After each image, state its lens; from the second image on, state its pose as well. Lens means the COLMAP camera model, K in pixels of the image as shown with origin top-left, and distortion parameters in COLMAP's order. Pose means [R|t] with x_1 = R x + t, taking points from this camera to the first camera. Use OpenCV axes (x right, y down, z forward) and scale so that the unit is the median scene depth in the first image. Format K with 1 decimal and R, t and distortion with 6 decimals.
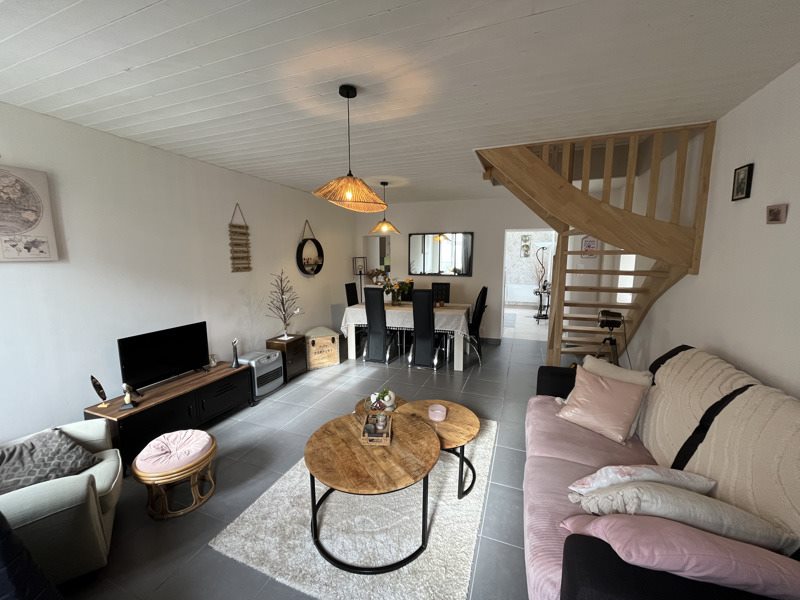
lens RADIAL K [[321.4, 0, 400.3], [0, 321.4, 300.4], [0, 0, 1]] dist [-0.000155, -0.000108]
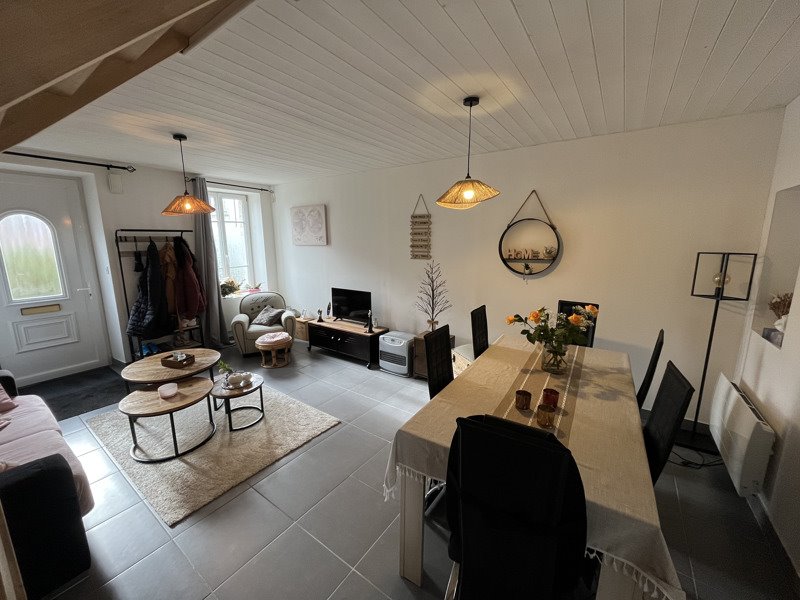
lens RADIAL K [[321.4, 0, 398.4], [0, 321.4, 297.5], [0, 0, 1]] dist [-0.000155, -0.000108]
pose [[-0.232487, 0.178921, -0.956001, 0.568975], [-0.129814, 0.968431, 0.212816, -0.184926], [0.963897, 0.173579, -0.201921, 1.178652]]
